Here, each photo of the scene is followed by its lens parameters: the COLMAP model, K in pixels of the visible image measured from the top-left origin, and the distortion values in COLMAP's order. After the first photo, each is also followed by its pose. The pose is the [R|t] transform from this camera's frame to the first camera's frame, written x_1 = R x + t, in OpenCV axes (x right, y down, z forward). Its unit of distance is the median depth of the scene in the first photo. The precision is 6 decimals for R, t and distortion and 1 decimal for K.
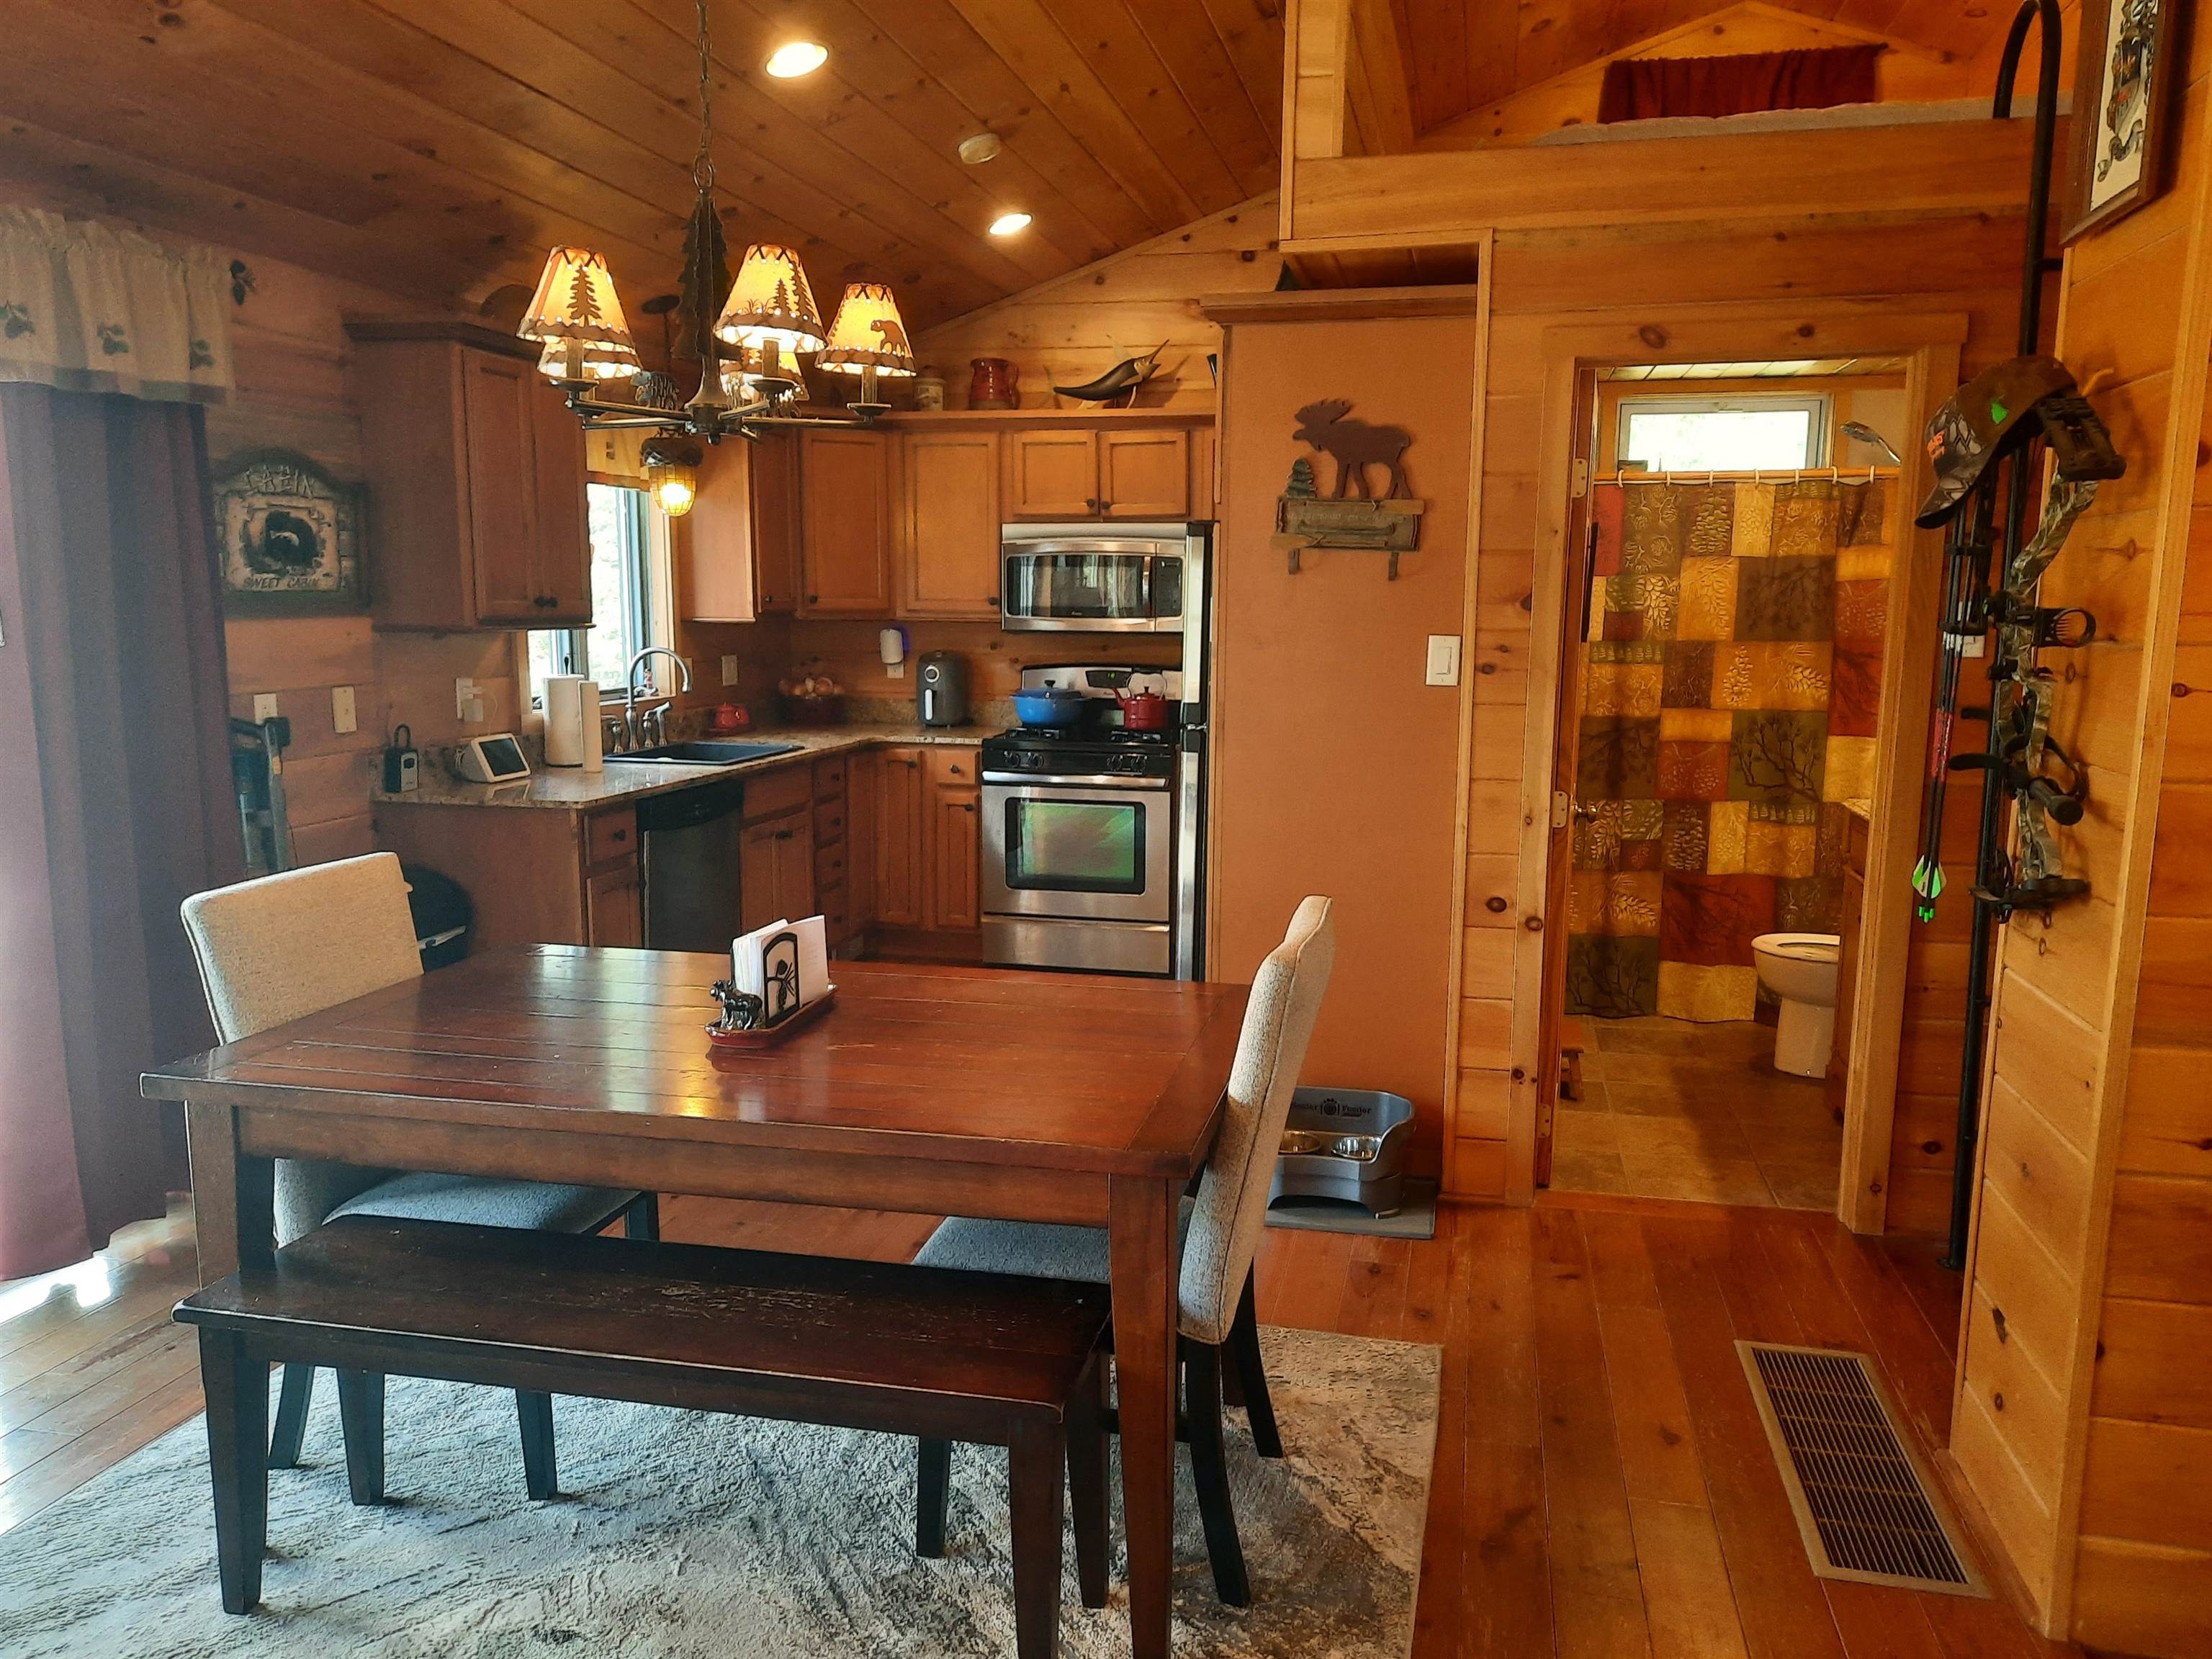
lens RADIAL K [[1611.2, 0, 1127.6], [0, 1611.2, 845.1], [0, 0, 1]] dist [0.057858, -0.052632]
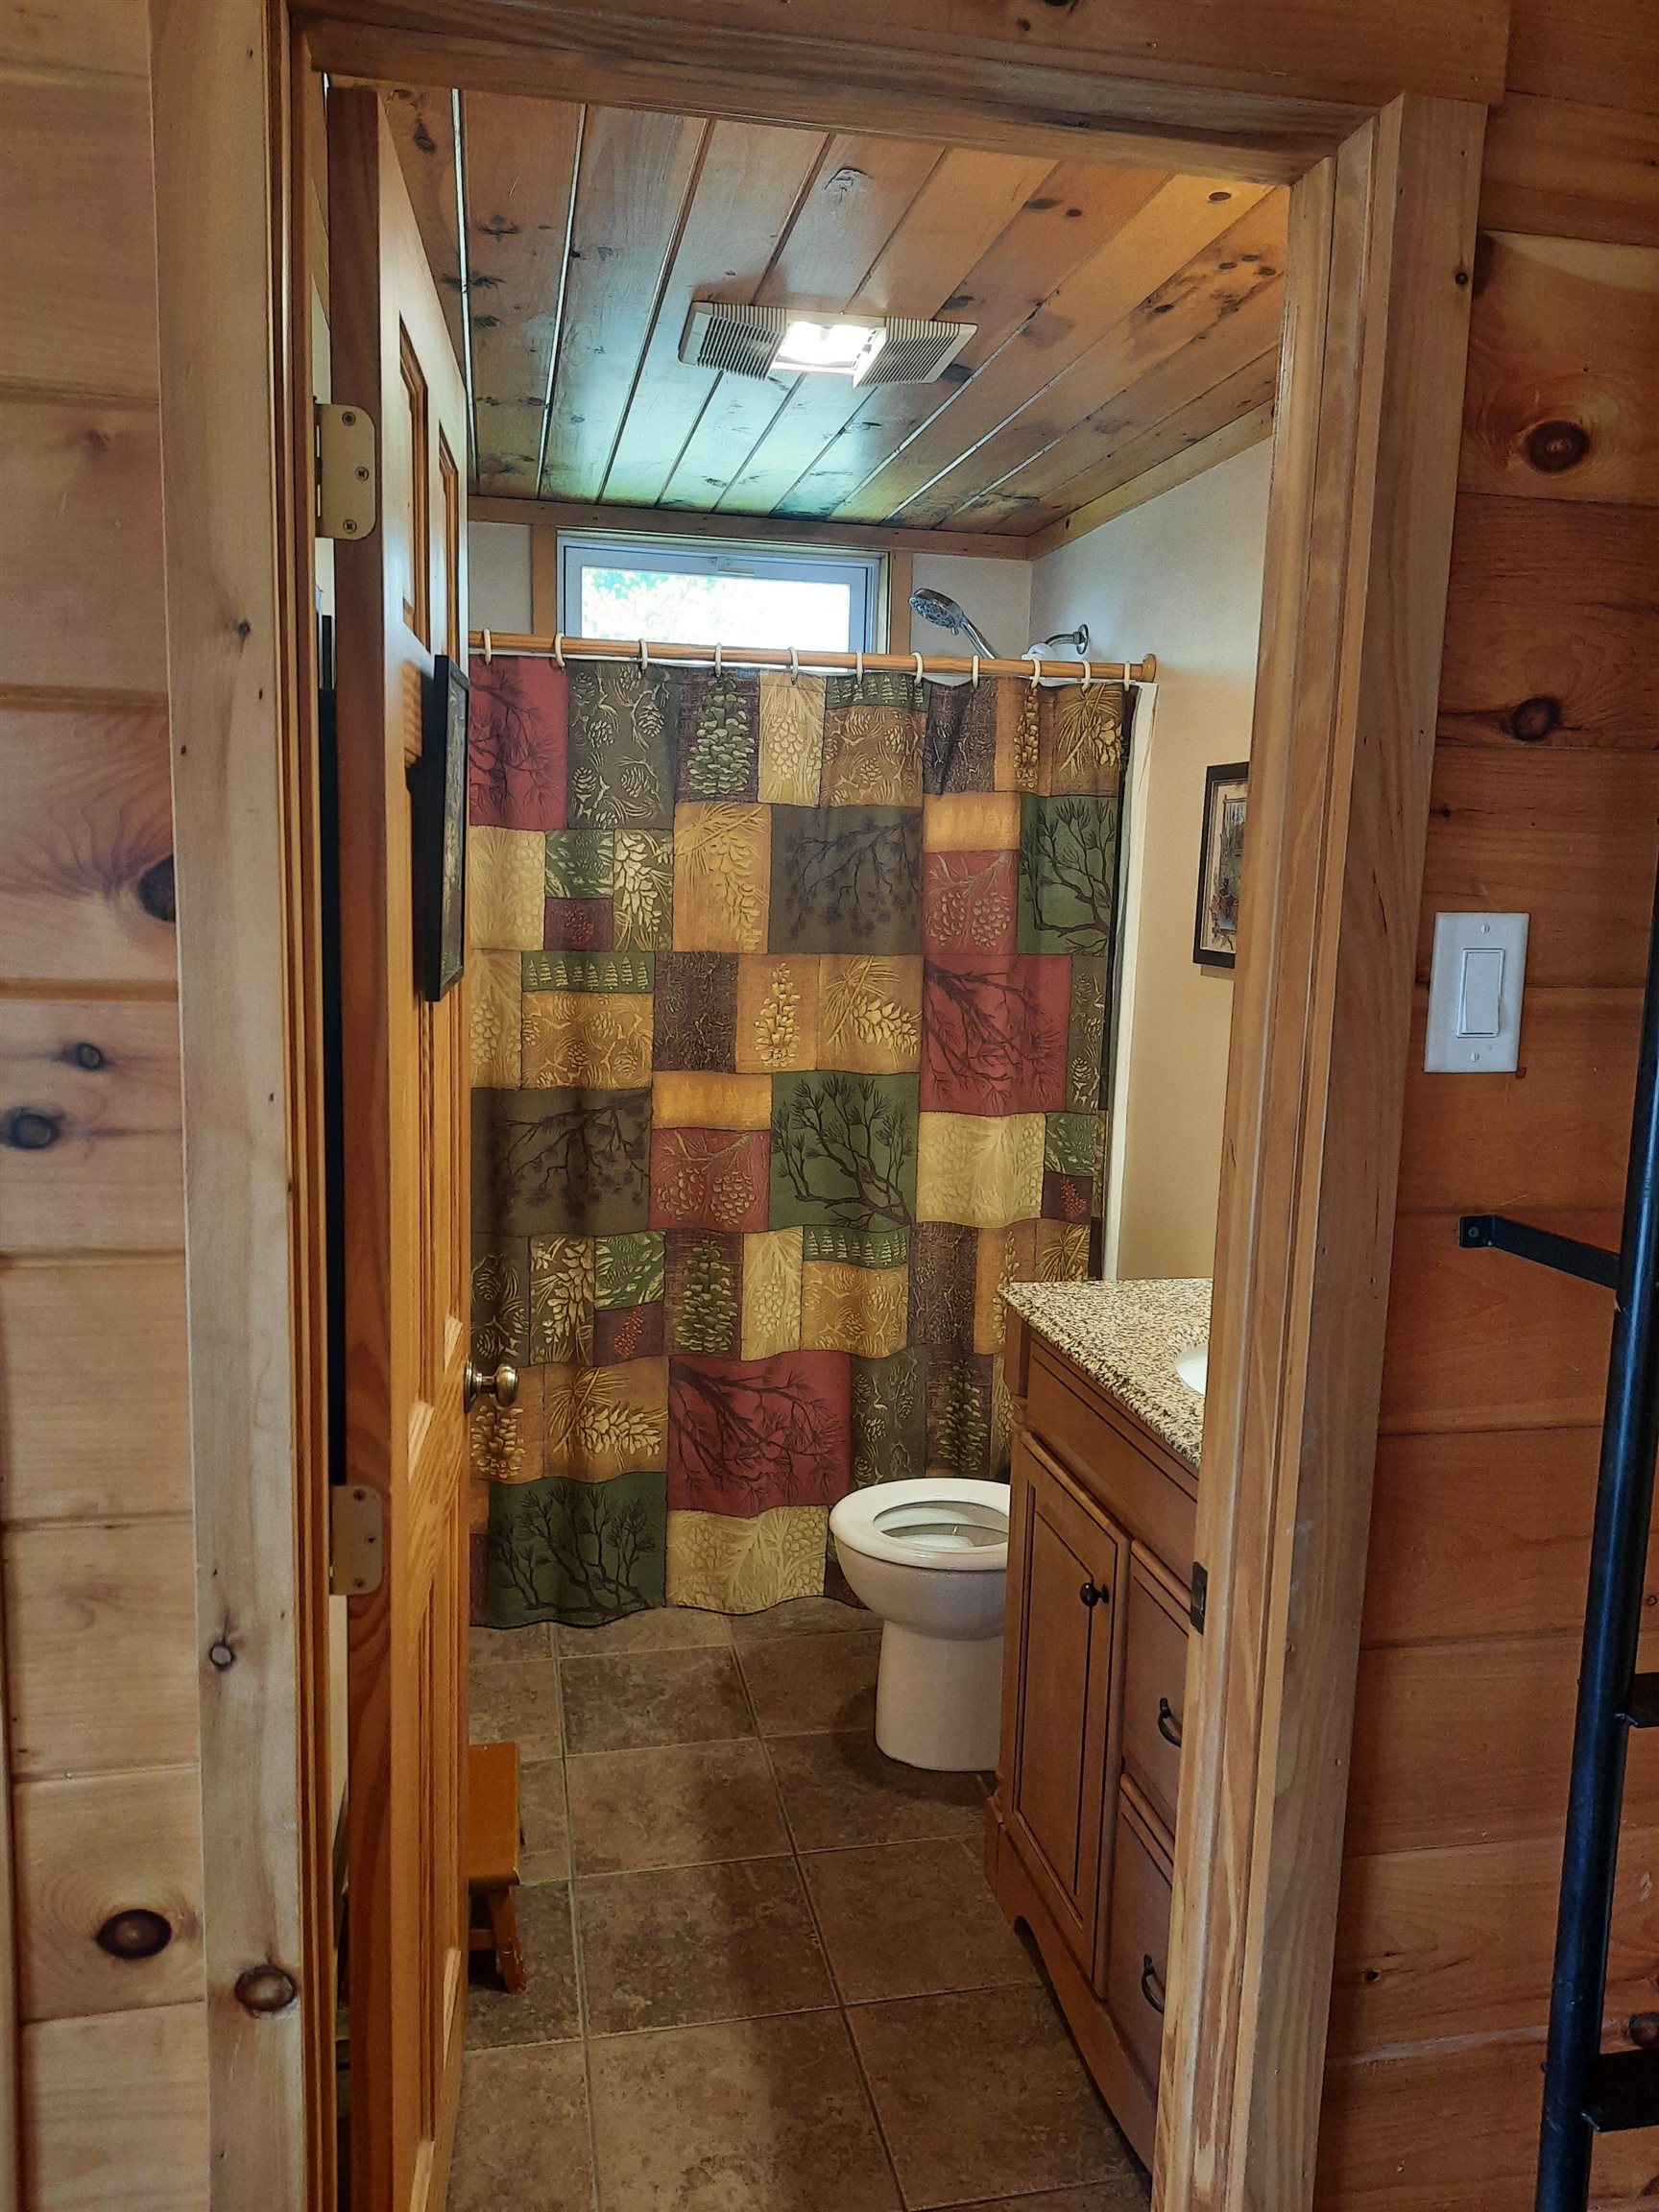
lens RADIAL K [[1611.2, 0, 806.9], [0, 1611.2, 1122.7], [0, 0, 1]] dist [0.057858, -0.052632]
pose [[0.917044, -0.044443, 0.396303, 0.143553], [0.041376, 0.999011, 0.016290, -0.067243], [-0.396635, 0.001459, 0.917975, 0.428988]]
